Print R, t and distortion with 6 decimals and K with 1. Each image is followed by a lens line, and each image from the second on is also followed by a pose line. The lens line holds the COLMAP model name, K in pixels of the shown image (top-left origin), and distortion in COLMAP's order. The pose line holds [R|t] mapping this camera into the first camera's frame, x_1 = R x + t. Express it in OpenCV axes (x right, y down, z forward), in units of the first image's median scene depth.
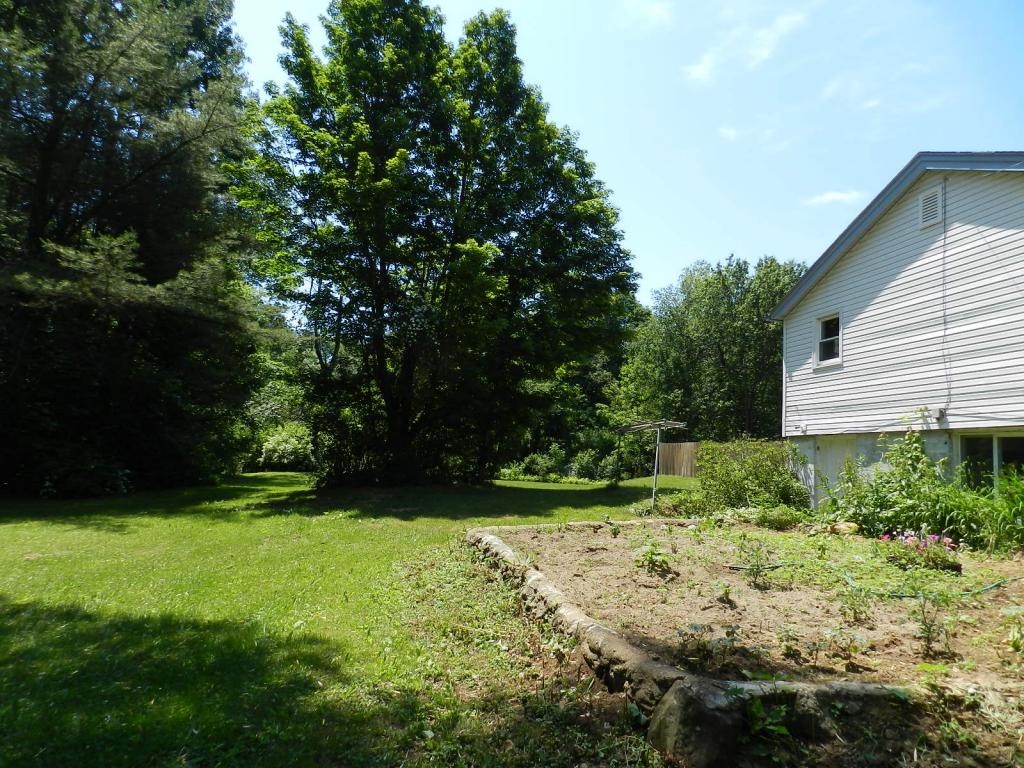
lens RADIAL K [[689.6, 0, 508.1], [0, 689.6, 385.1], [0, 0, 1]] dist [0.016060, -0.001926]
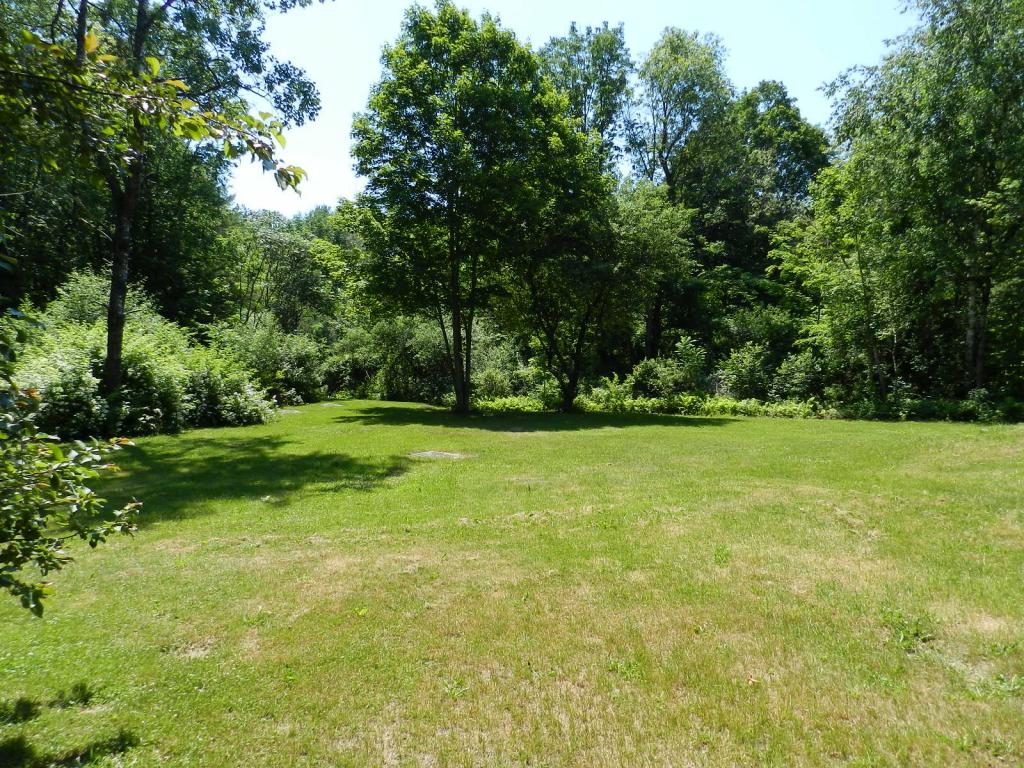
lens RADIAL K [[689.6, 0, 508.1], [0, 689.6, 385.1], [0, 0, 1]] dist [0.016060, -0.001926]
pose [[0.982134, -0.052707, -0.180652, 0.024523], [0.077024, 0.988472, 0.130349, 0.038944], [0.171699, -0.141935, 0.974871, 0.430057]]
